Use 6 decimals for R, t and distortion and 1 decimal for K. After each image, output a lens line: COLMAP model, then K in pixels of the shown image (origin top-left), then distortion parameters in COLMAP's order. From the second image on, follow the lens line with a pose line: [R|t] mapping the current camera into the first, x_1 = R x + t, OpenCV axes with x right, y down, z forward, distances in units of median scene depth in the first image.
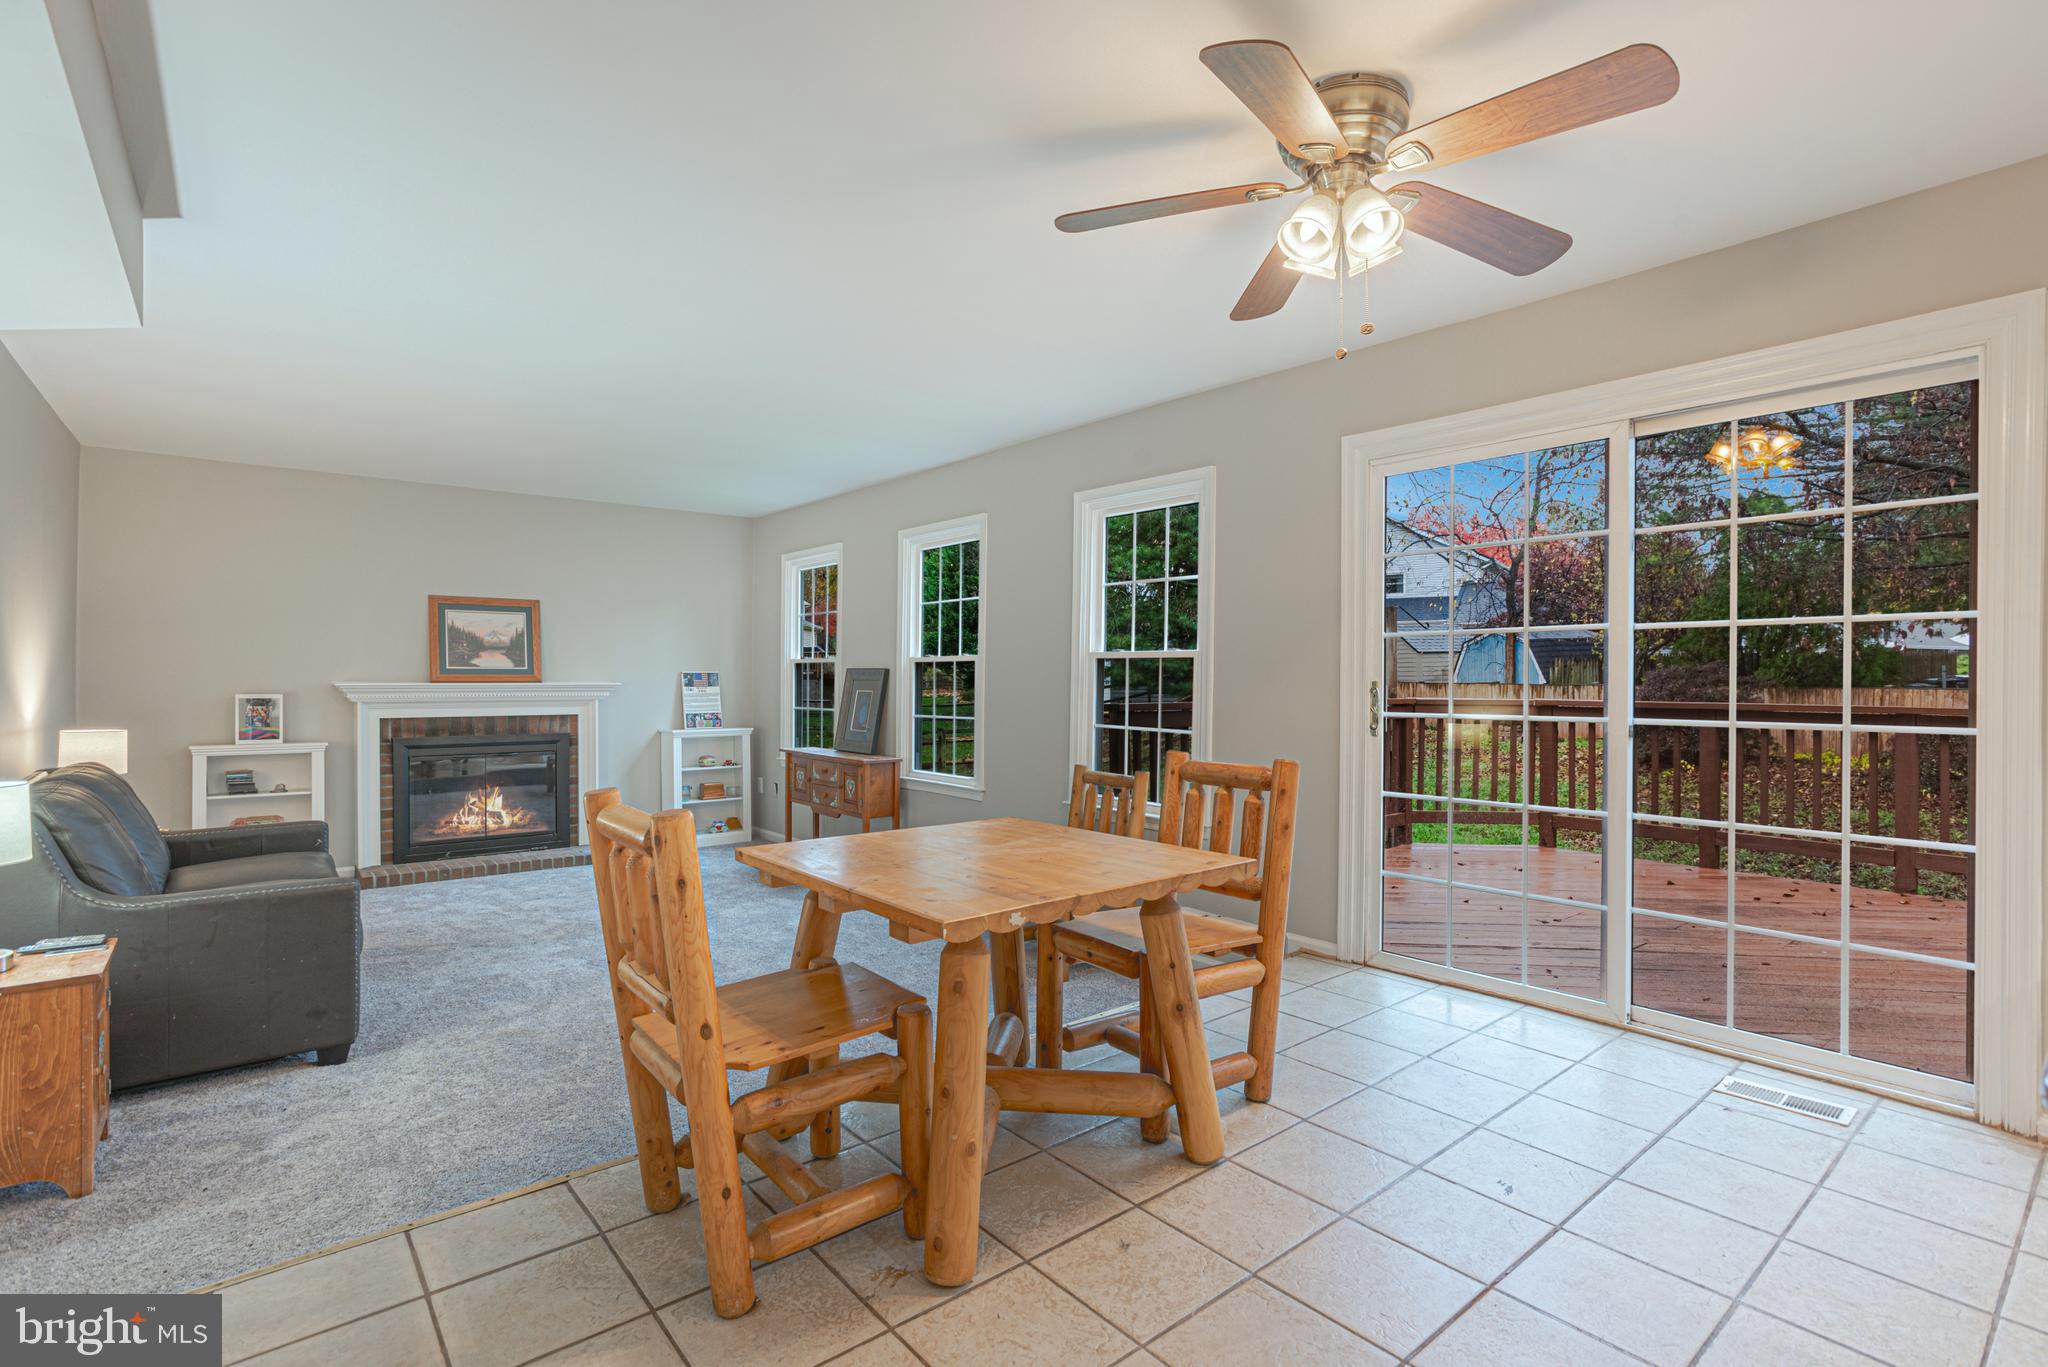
lens RADIAL K [[972.4, 0, 1017.7], [0, 972.4, 682.5], [0, 0, 1]] dist [-0.030128, 0.015804]
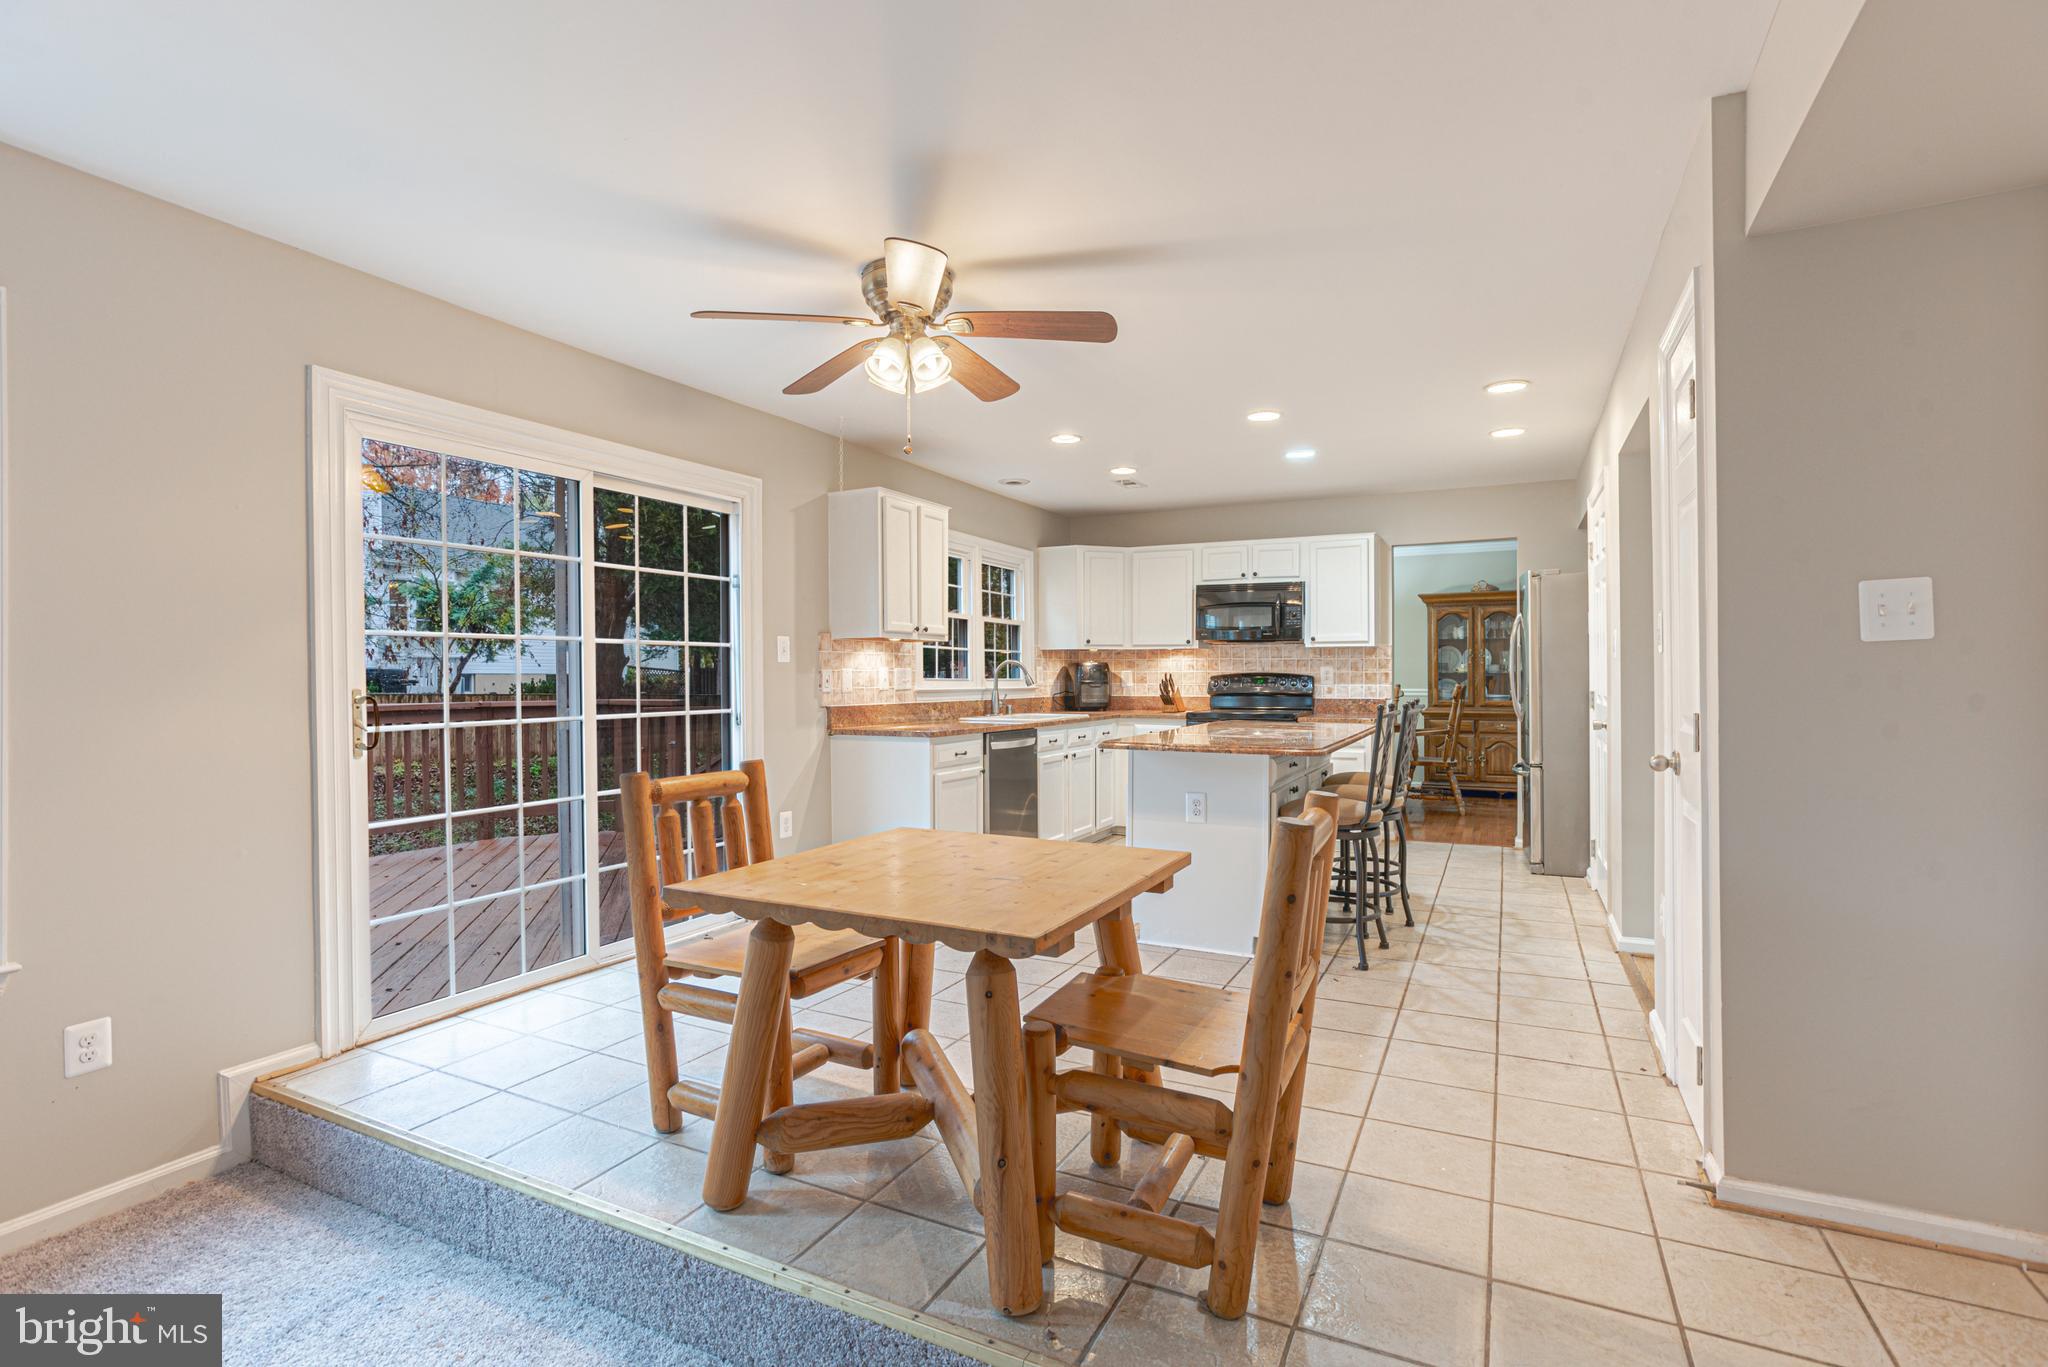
lens RADIAL K [[972.4, 0, 1024.0], [0, 972.4, 678.4], [0, 0, 1]] dist [-0.030128, 0.015804]
pose [[-0.407263, -0.003552, 0.913304, -0.326902], [0.007946, 0.999941, 0.007433, -0.006771], [-0.913277, 0.010284, -0.407210, 0.459391]]
